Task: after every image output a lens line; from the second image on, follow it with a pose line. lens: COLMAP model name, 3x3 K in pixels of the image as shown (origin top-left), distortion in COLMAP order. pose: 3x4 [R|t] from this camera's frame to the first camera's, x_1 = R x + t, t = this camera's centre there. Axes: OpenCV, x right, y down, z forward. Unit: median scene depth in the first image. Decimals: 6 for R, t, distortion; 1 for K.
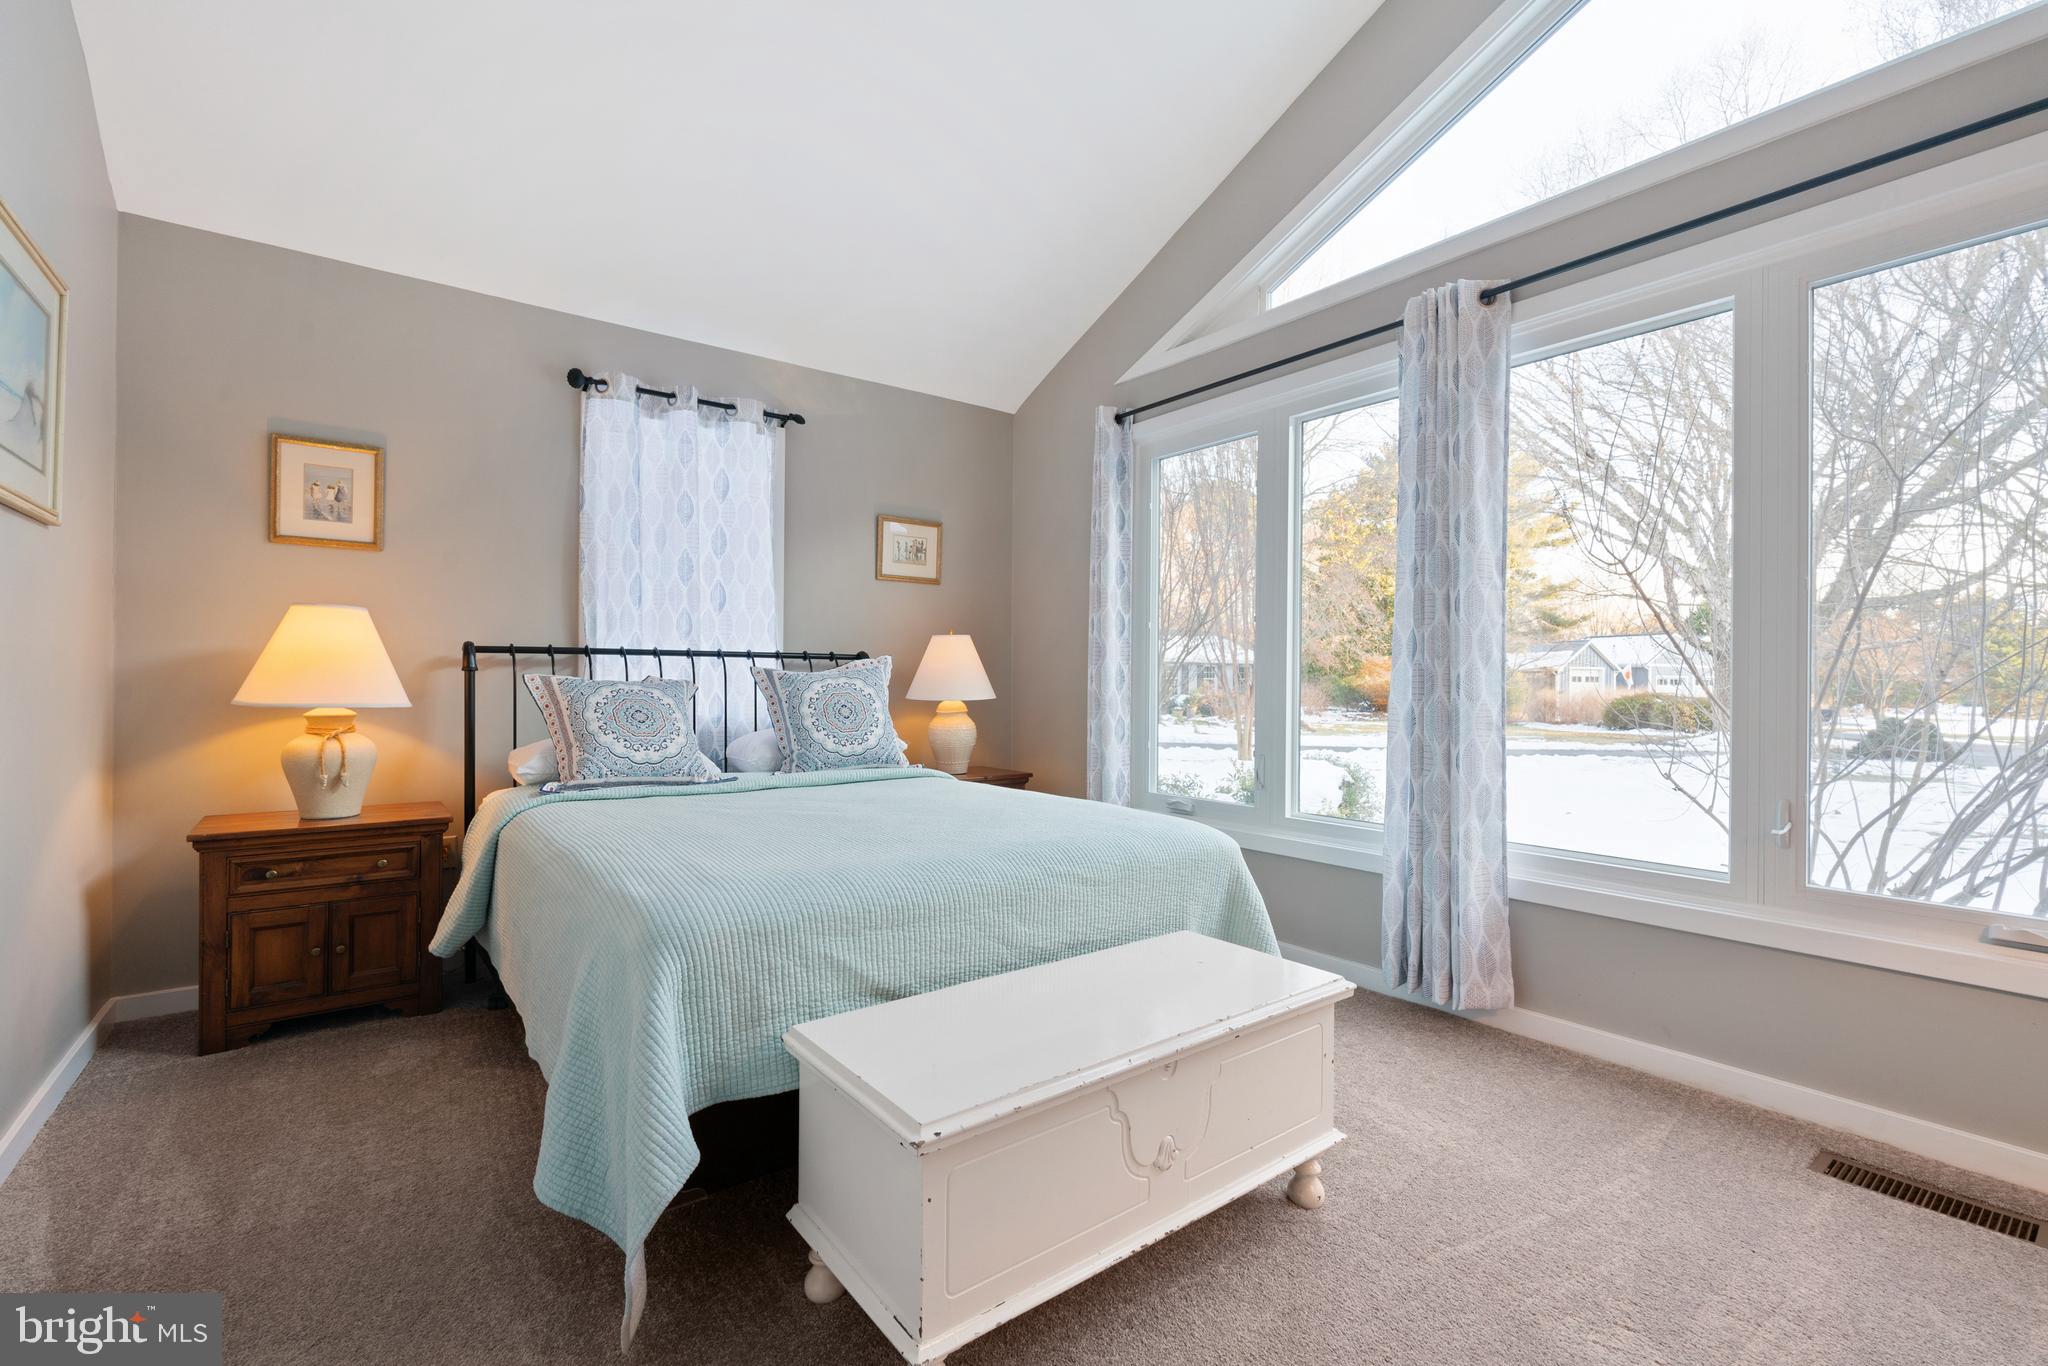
lens RADIAL K [[899.5, 0, 1009.0], [0, 899.5, 685.6], [0, 0, 1]] dist [-0.001816, 0.000367]
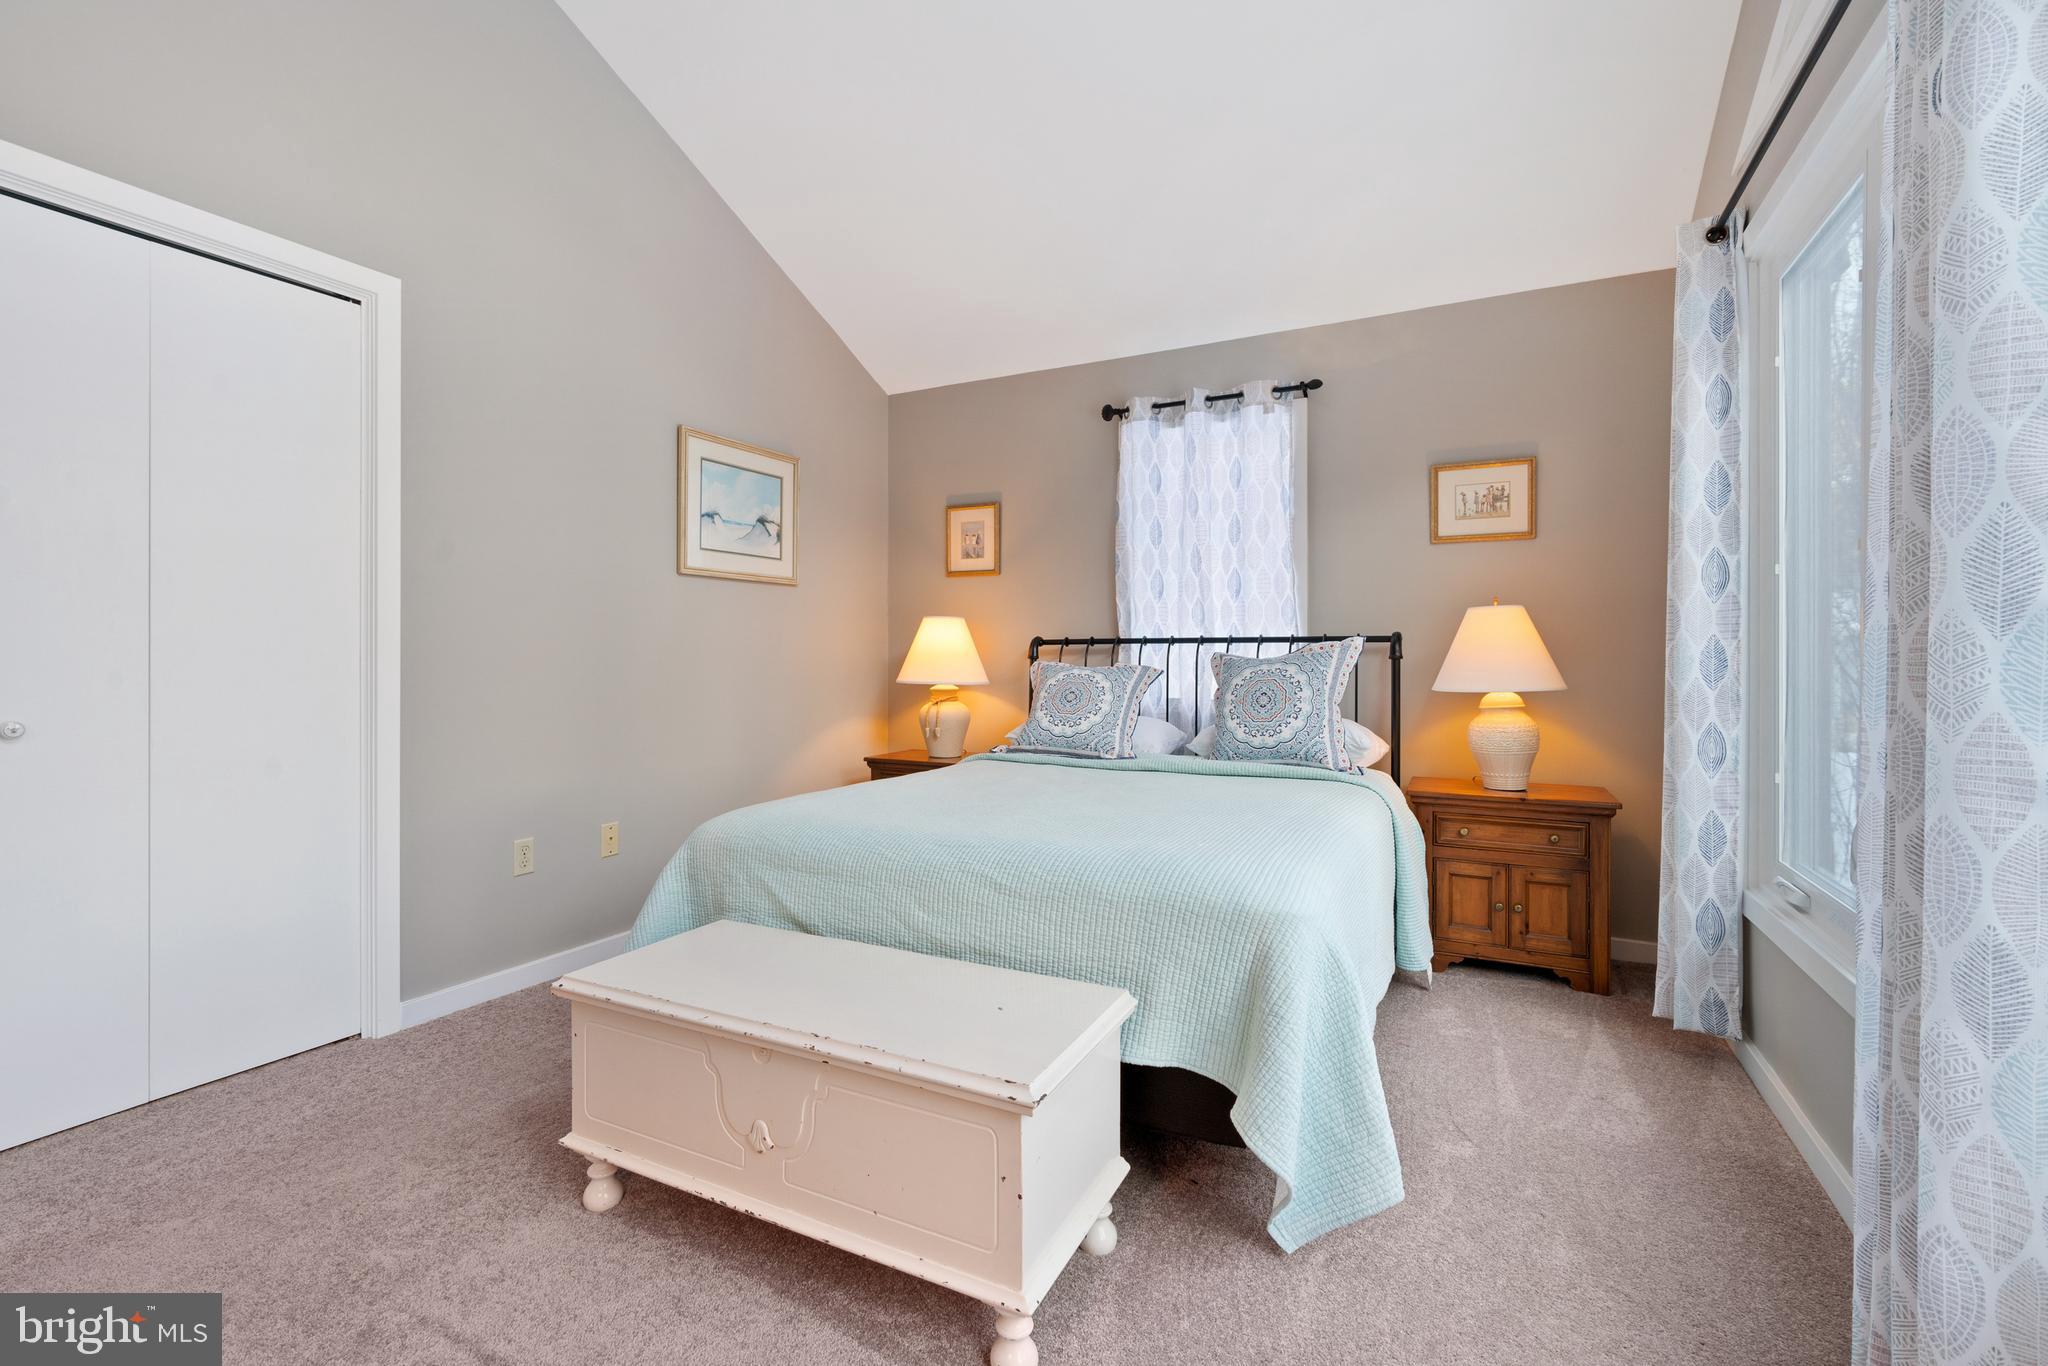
lens RADIAL K [[899.5, 0, 1006.9], [0, 899.5, 667.7], [0, 0, 1]] dist [-0.001816, 0.000367]
pose [[0.433964, 0.001634, -0.900929, 0.524053], [-0.004317, 0.999991, -0.000265, -0.002569], [0.900920, 0.004004, 0.433967, 0.353393]]
